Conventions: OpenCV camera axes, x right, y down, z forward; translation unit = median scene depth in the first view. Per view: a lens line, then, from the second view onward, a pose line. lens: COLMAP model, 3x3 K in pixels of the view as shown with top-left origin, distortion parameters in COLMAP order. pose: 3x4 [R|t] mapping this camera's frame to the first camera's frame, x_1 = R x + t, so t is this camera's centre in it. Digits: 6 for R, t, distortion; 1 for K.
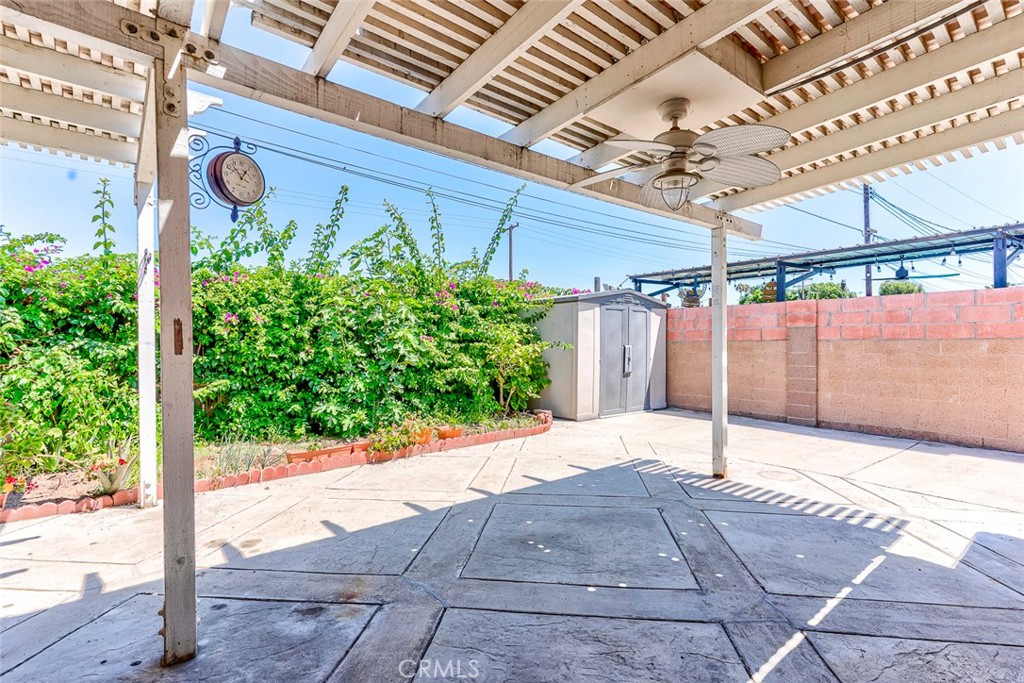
lens RADIAL K [[485.7, 0, 506.1], [0, 485.7, 345.2], [0, 0, 1]] dist [0.015190, -0.001707]
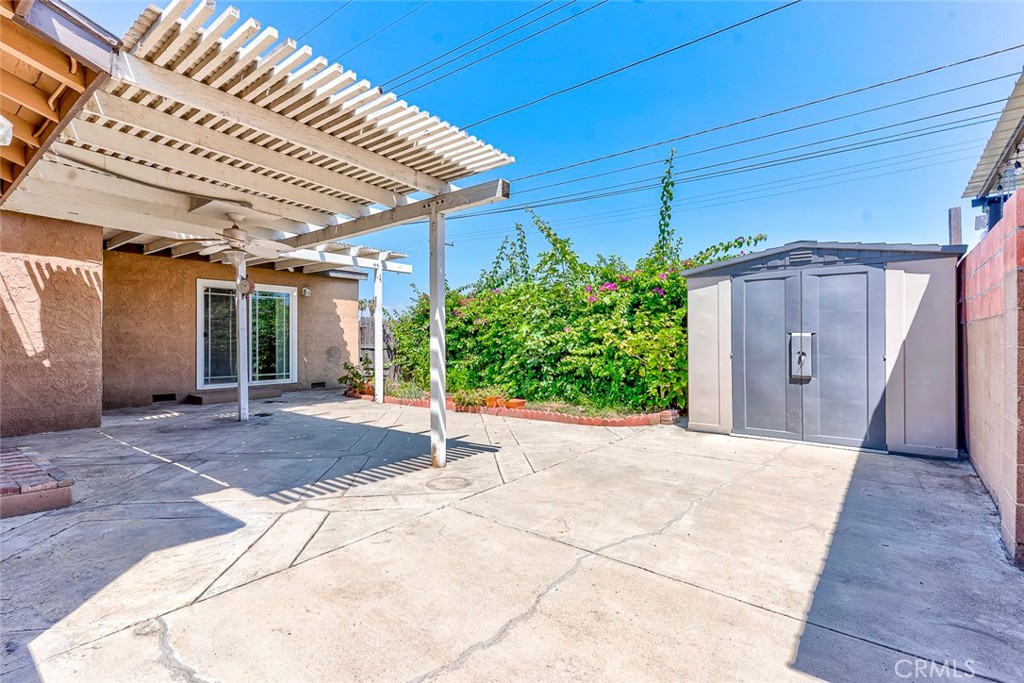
lens RADIAL K [[485.7, 0, 510.0], [0, 485.7, 342.7], [0, 0, 1]] dist [0.015190, -0.001707]
pose [[0.212833, -0.001095, -0.977088, 1.403806], [0.000211, 0.999999, -0.001075, 0.023712], [0.977089, 0.000022, 0.212833, 0.919259]]
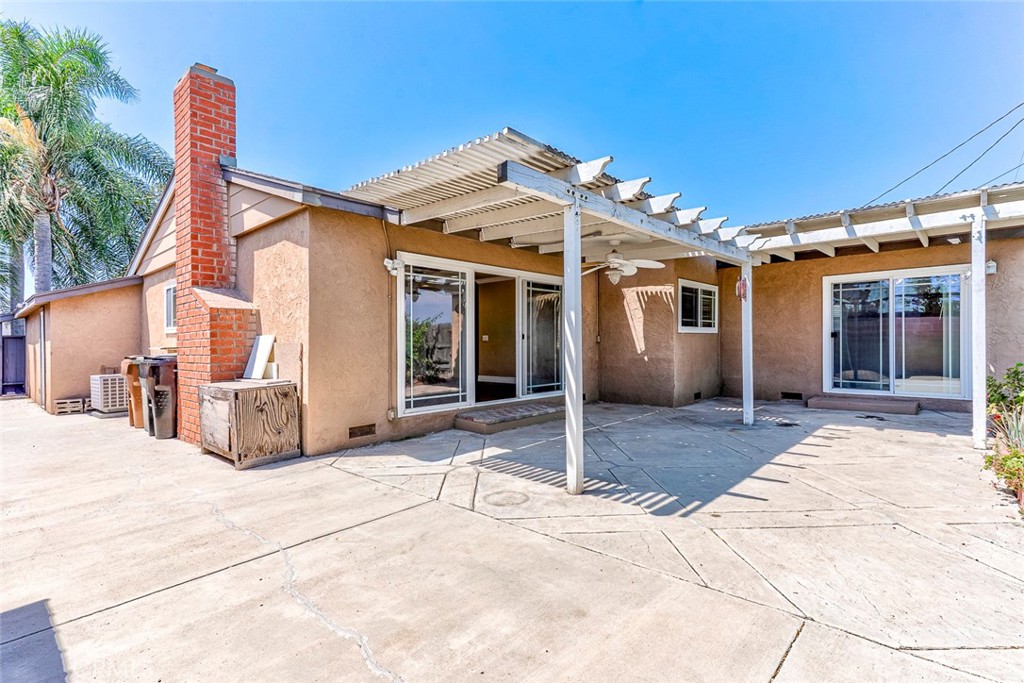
lens RADIAL K [[485.7, 0, 515.6], [0, 485.7, 340.1], [0, 0, 1]] dist [0.015190, -0.001707]
pose [[-0.989106, 0.006519, -0.147064, 0.658097], [0.006680, 0.999978, -0.000603, 0.001714], [0.147057, -0.001579, -0.989127, 1.806137]]
